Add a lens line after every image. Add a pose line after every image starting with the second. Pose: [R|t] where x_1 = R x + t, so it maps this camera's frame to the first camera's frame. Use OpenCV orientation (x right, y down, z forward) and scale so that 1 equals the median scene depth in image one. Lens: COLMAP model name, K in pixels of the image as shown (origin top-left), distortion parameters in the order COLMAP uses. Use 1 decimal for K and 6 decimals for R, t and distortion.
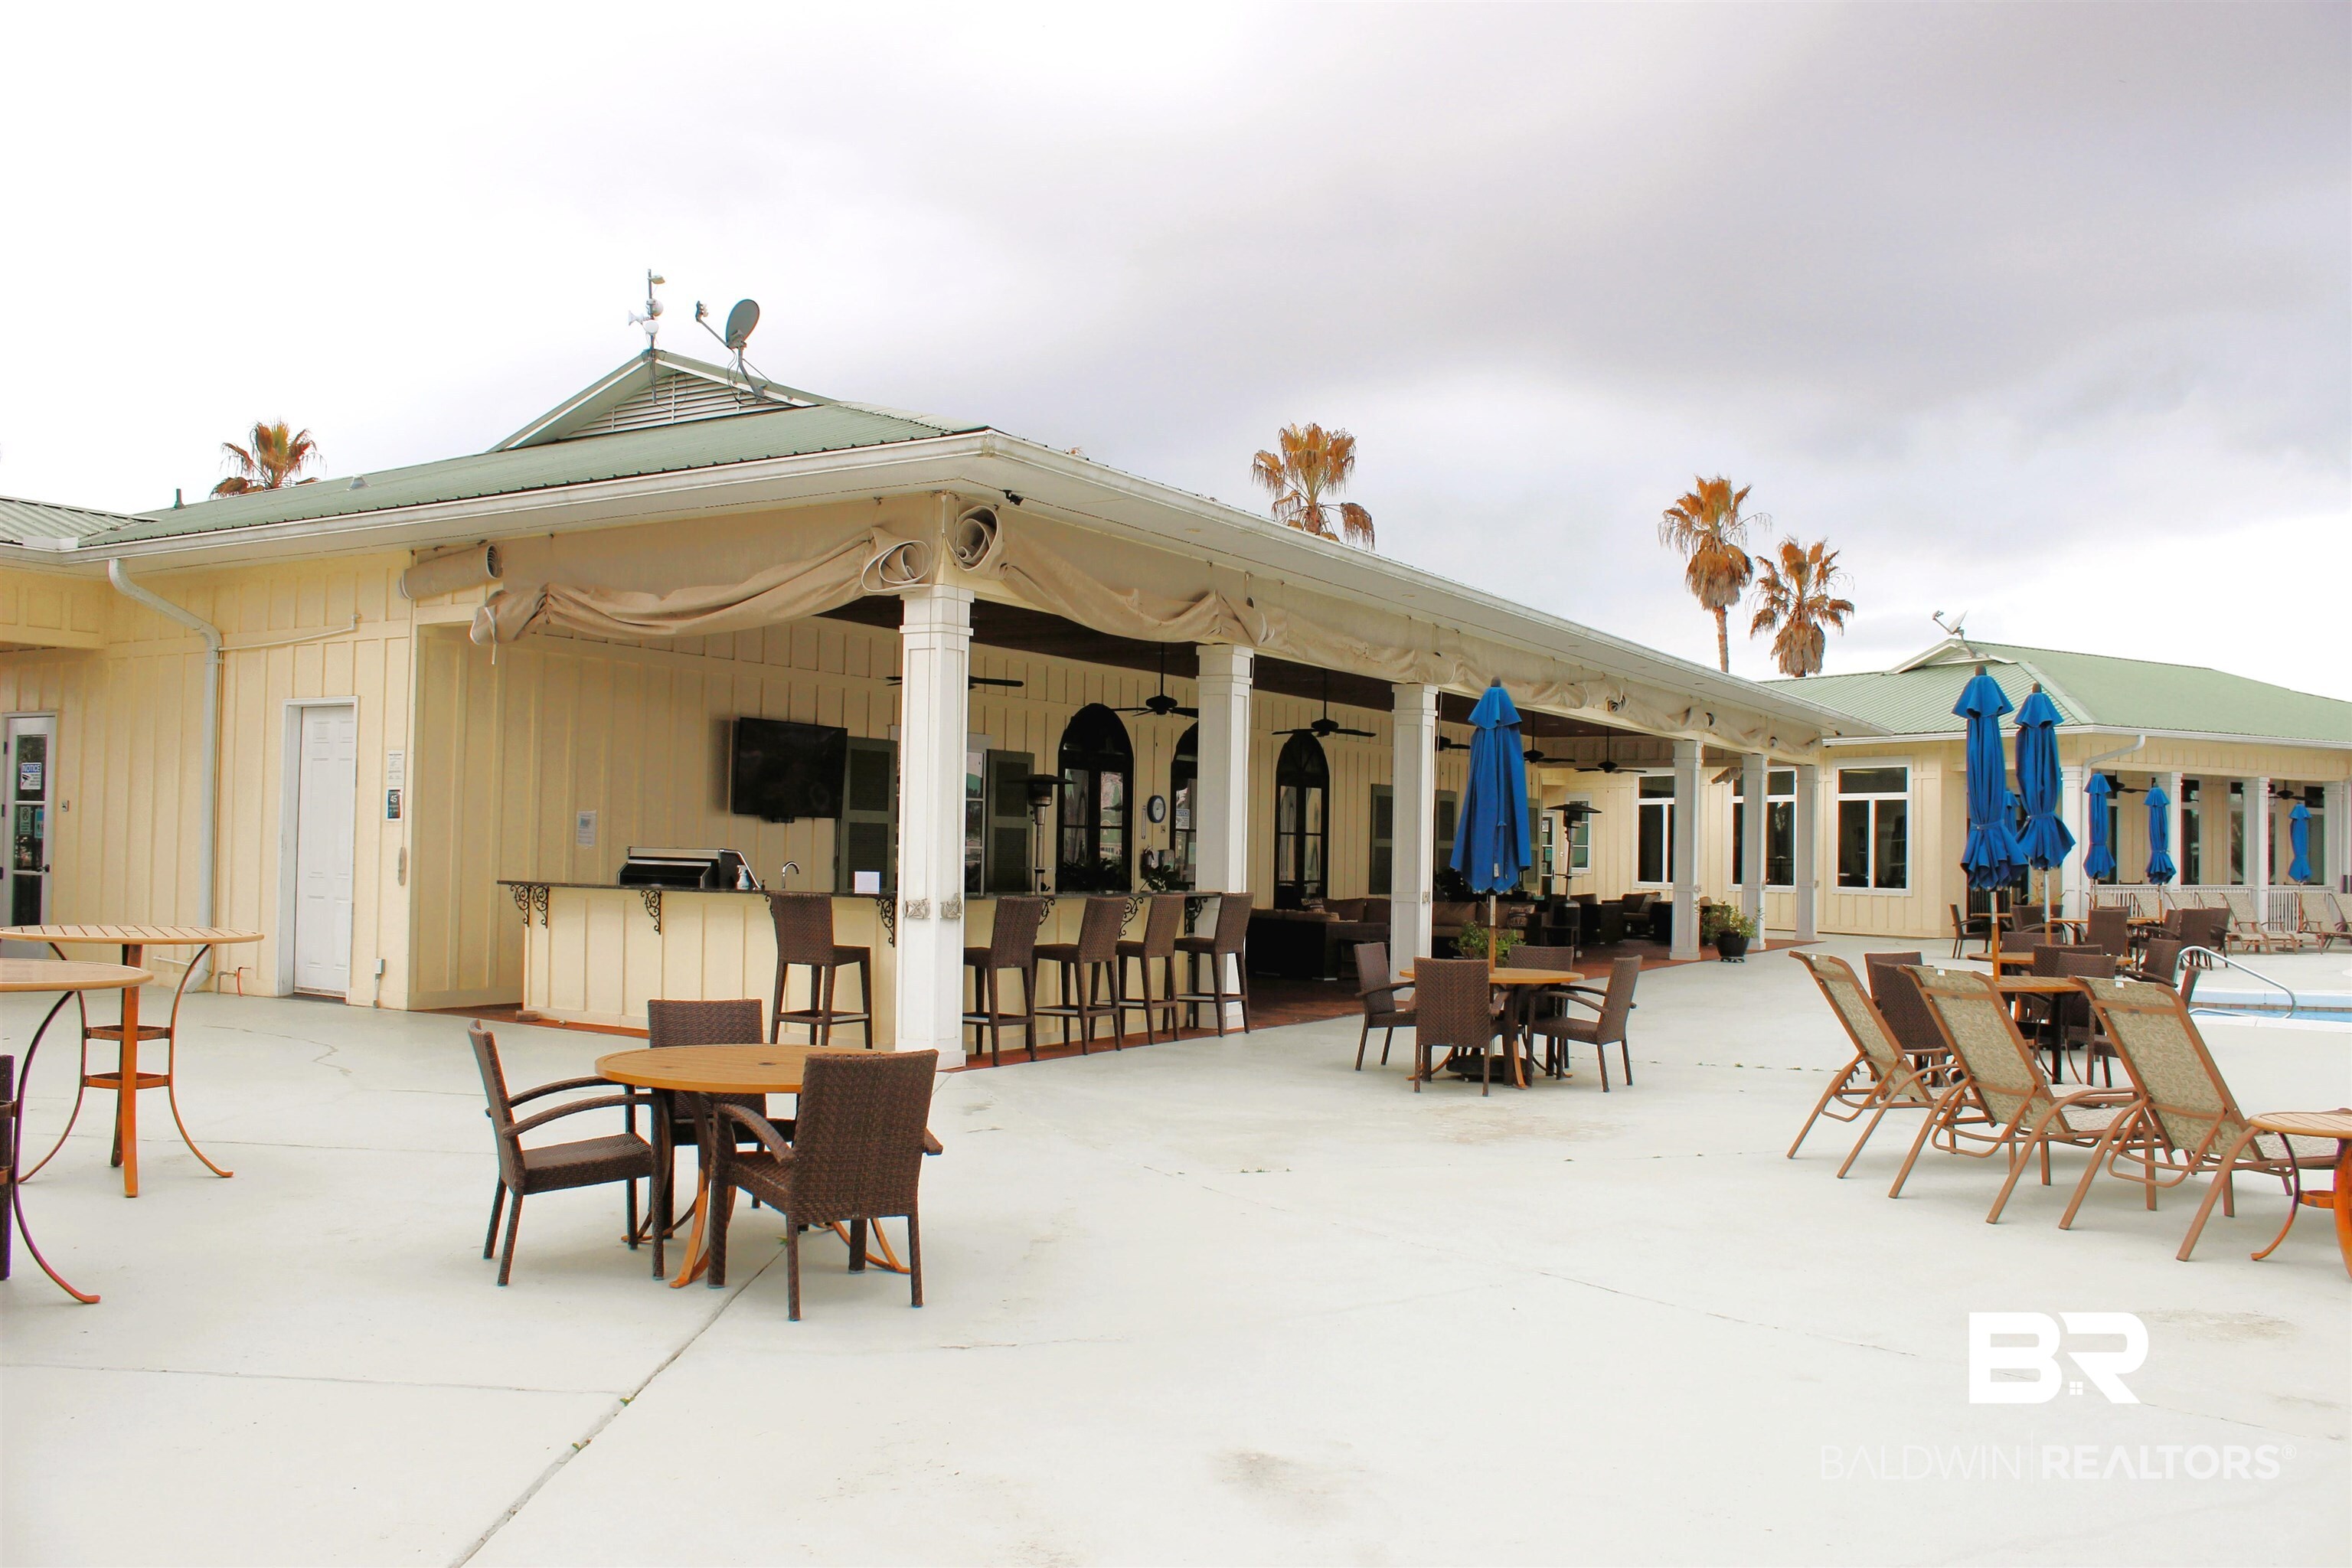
lens RADIAL K [[2032.2, 0, 1174.0], [0, 2032.2, 771.4], [0, 0, 1]] dist [-0.172610, 0.158038]
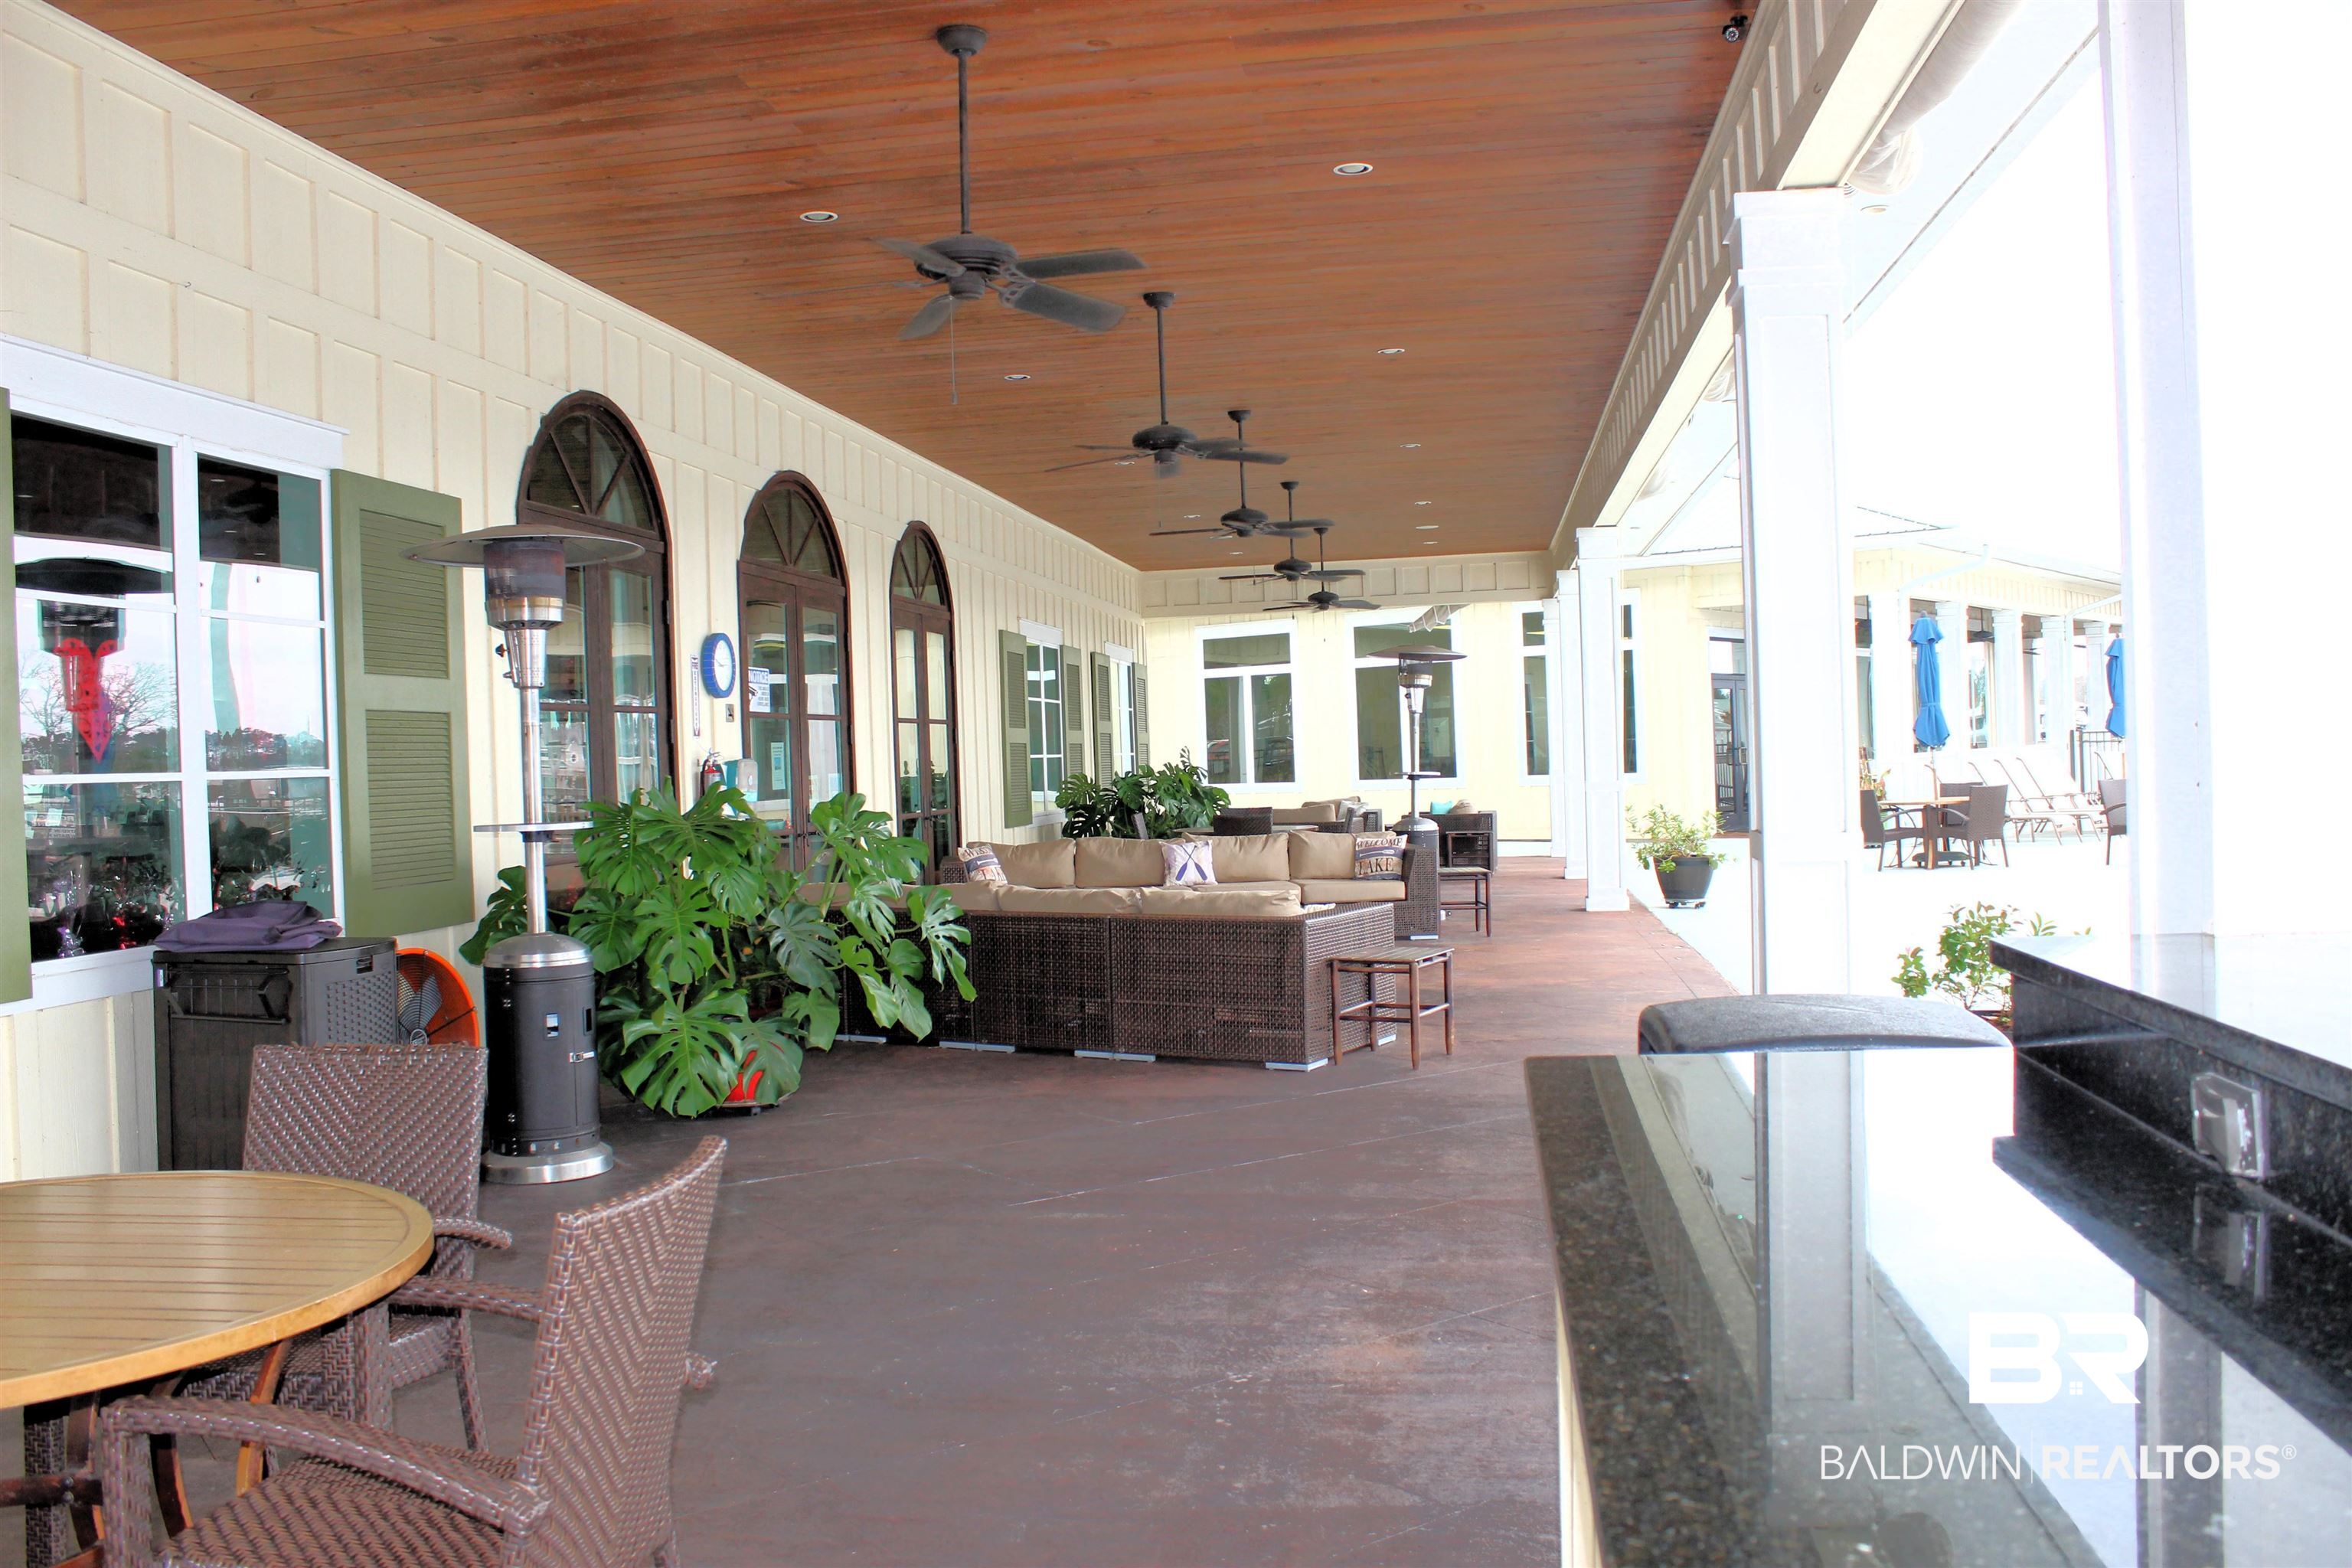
lens RADIAL K [[2032.2, 0, 1174.0], [0, 2032.2, 771.4], [0, 0, 1]] dist [-0.172610, 0.158038]
pose [[0.921950, -0.049684, 0.384109, -0.065361], [0.031065, 0.998029, 0.054529, 0.016684], [-0.386061, -0.038341, 0.921676, 0.452624]]
